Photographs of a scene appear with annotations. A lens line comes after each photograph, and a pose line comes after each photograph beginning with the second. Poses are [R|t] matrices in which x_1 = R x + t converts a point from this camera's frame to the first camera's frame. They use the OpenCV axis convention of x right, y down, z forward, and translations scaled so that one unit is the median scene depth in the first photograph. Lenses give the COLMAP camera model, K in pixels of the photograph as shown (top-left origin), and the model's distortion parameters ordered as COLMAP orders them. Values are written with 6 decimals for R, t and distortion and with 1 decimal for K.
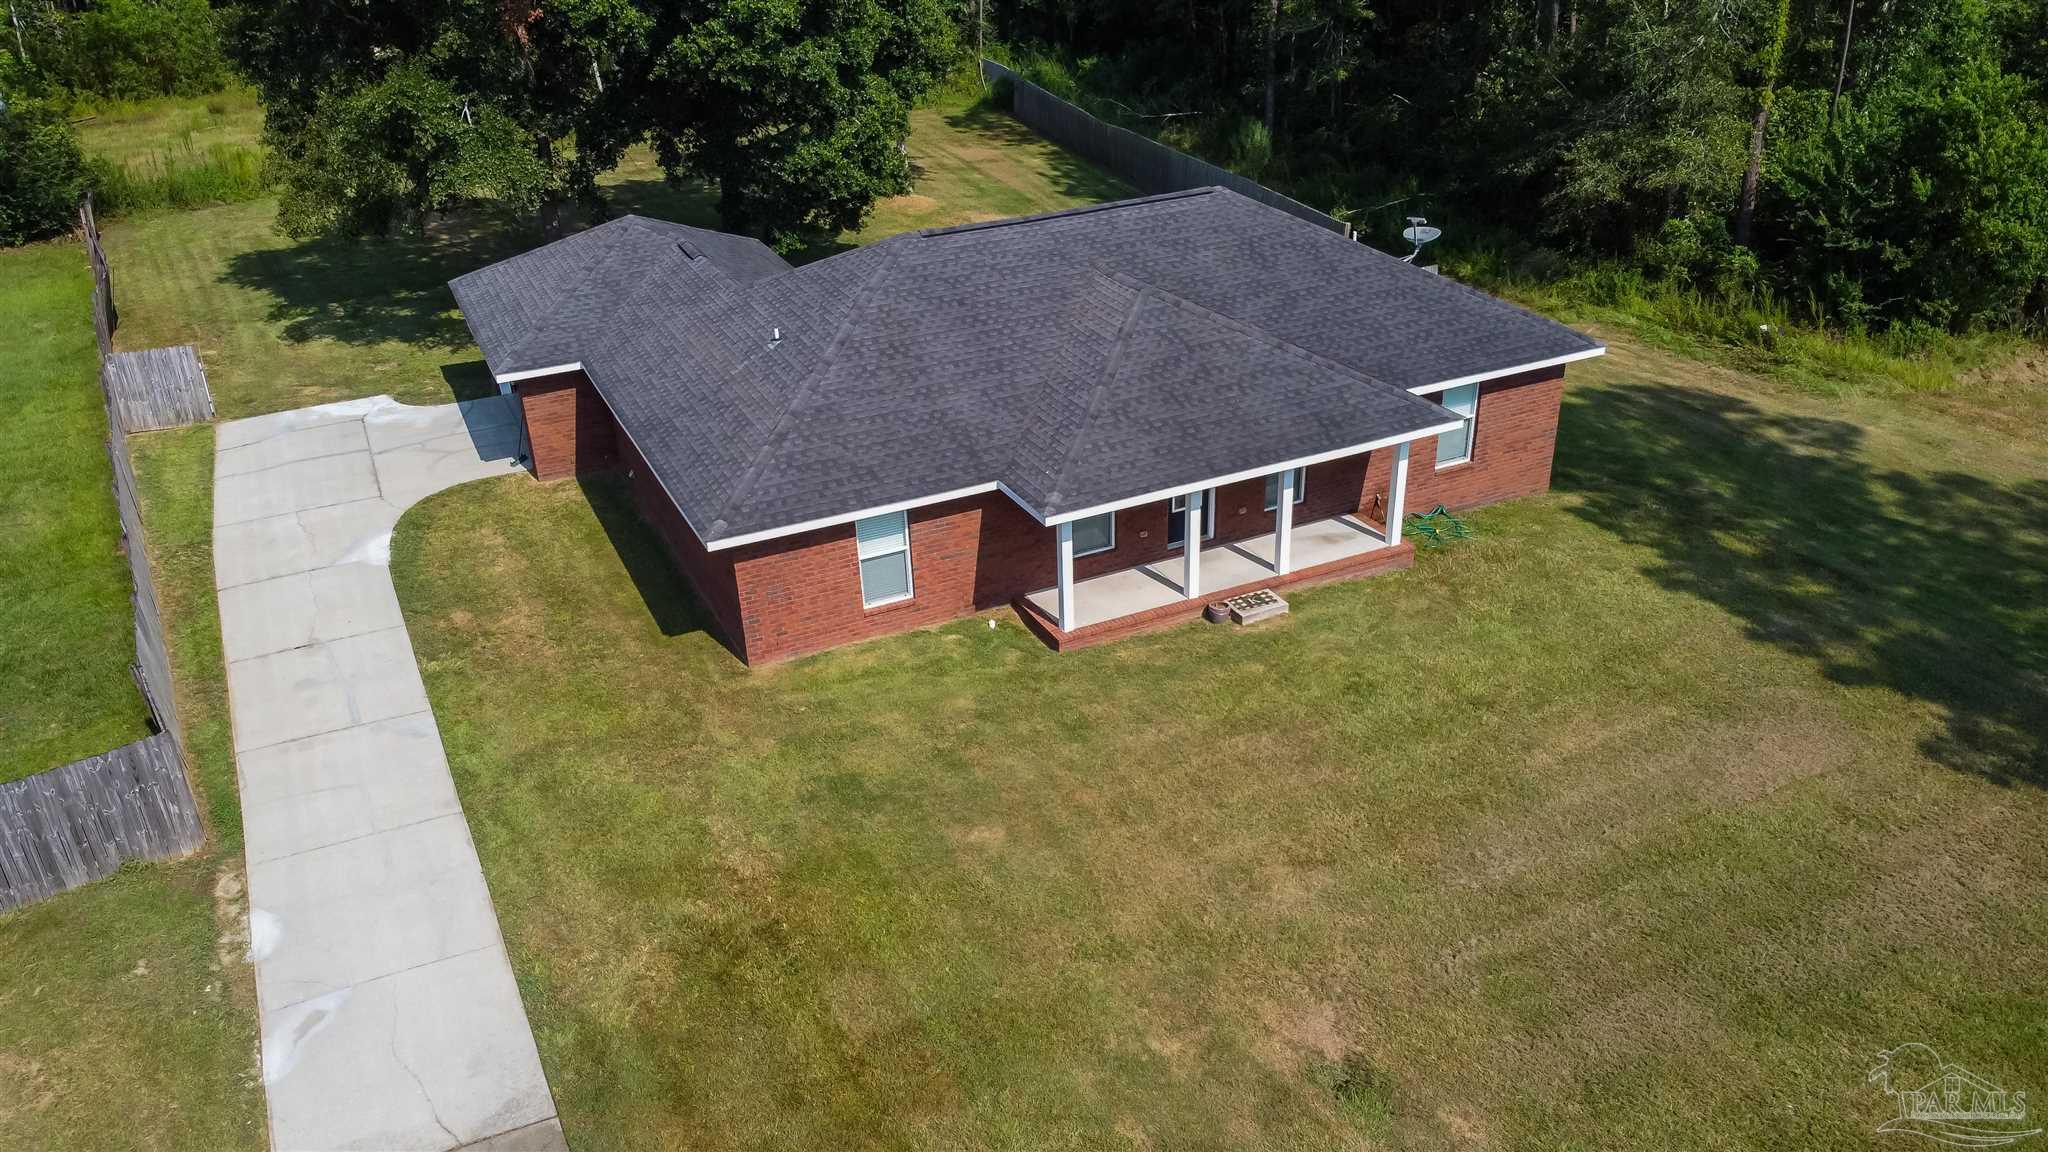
lens RADIAL K [[1465.1, 0, 1024.0], [0, 1465.1, 576.0], [0, 0, 1]] dist [0.158723, -0.366247]
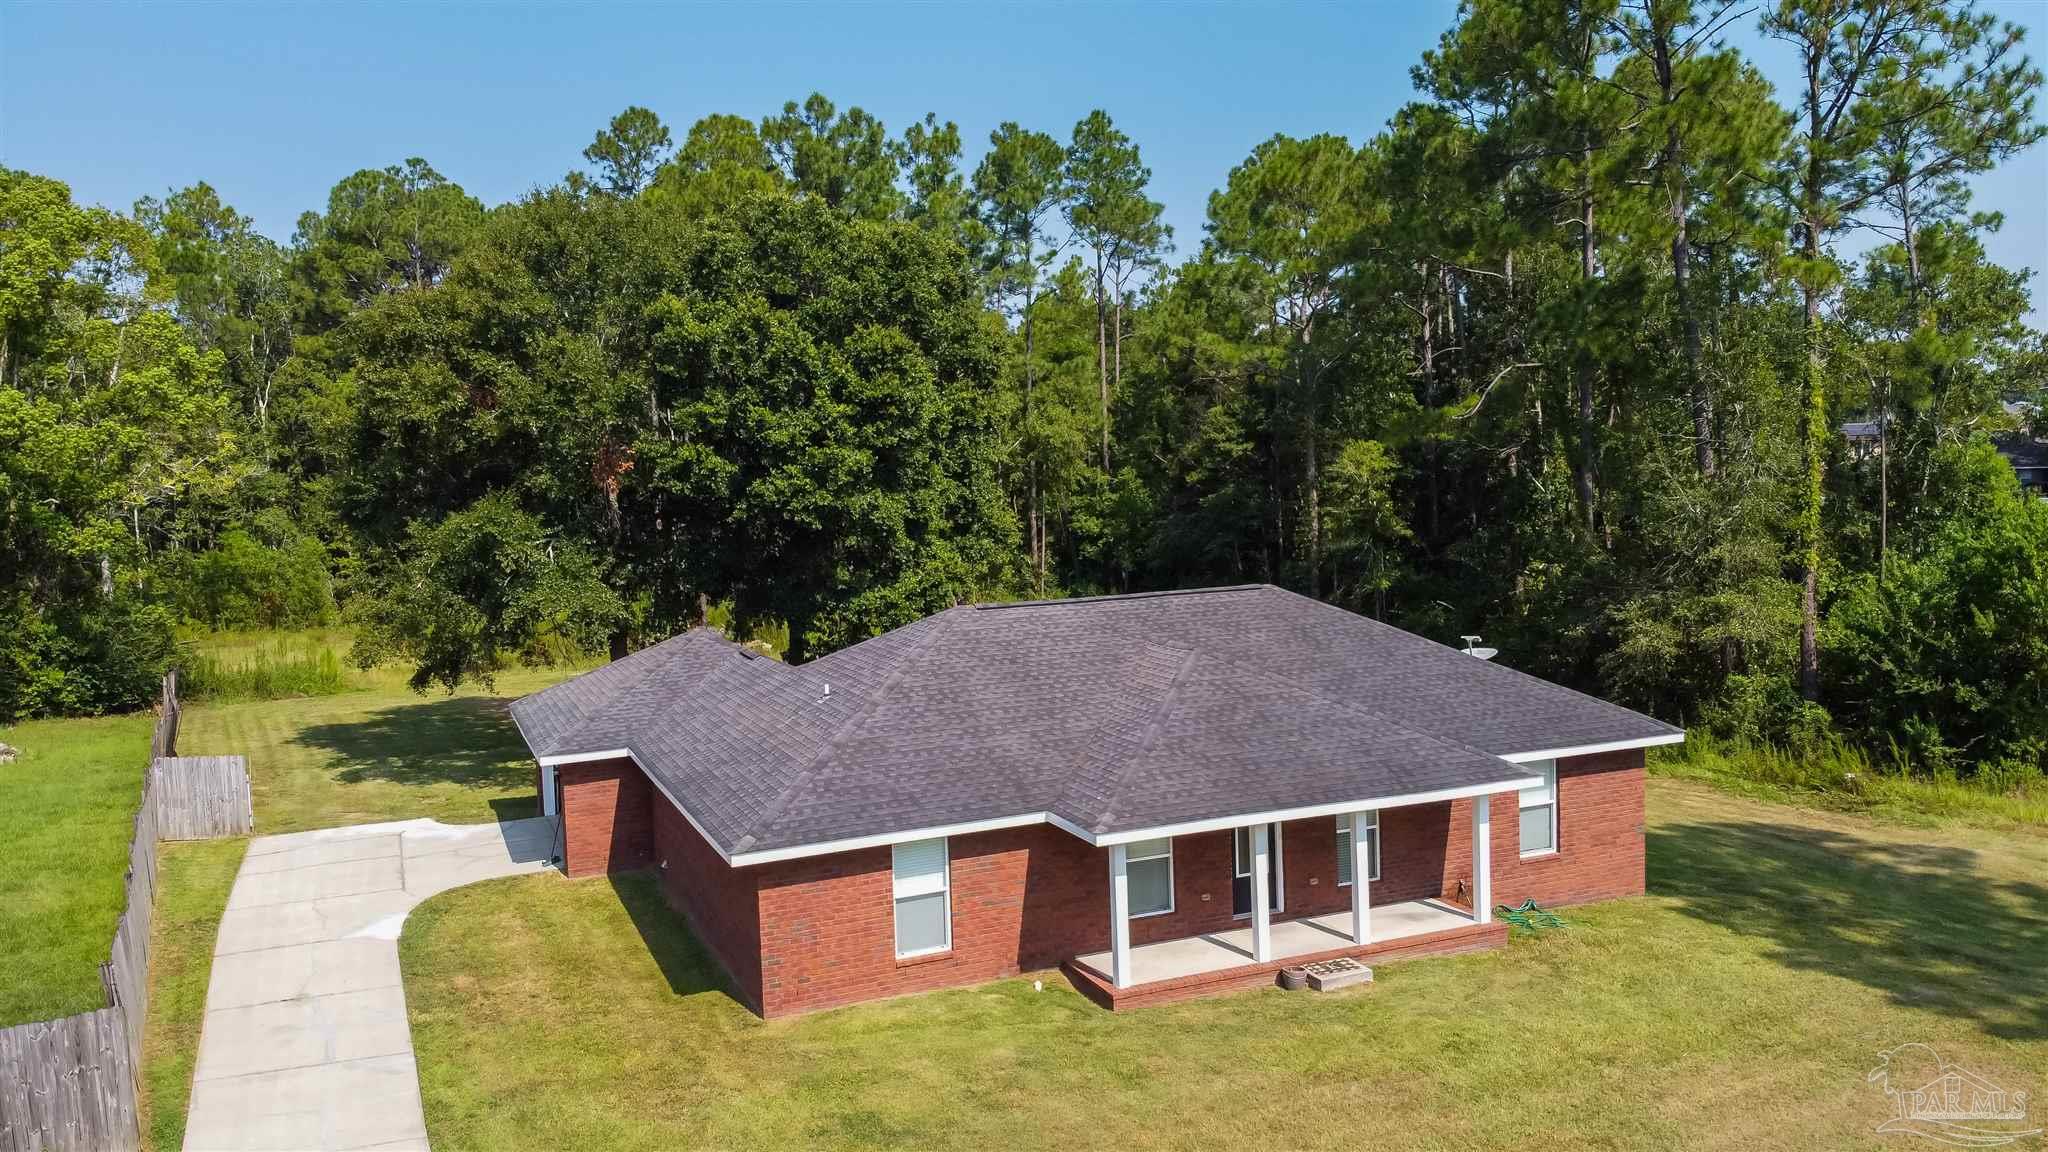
lens RADIAL K [[1465.1, 0, 1024.0], [0, 1465.1, 576.0], [0, 0, 1]] dist [0.158723, -0.366247]
pose [[0.999123, 0.002223, -0.041814, 0.006103], [-0.018252, 0.921857, -0.387101, 0.141649], [0.037686, 0.387524, 0.921089, 0.066071]]
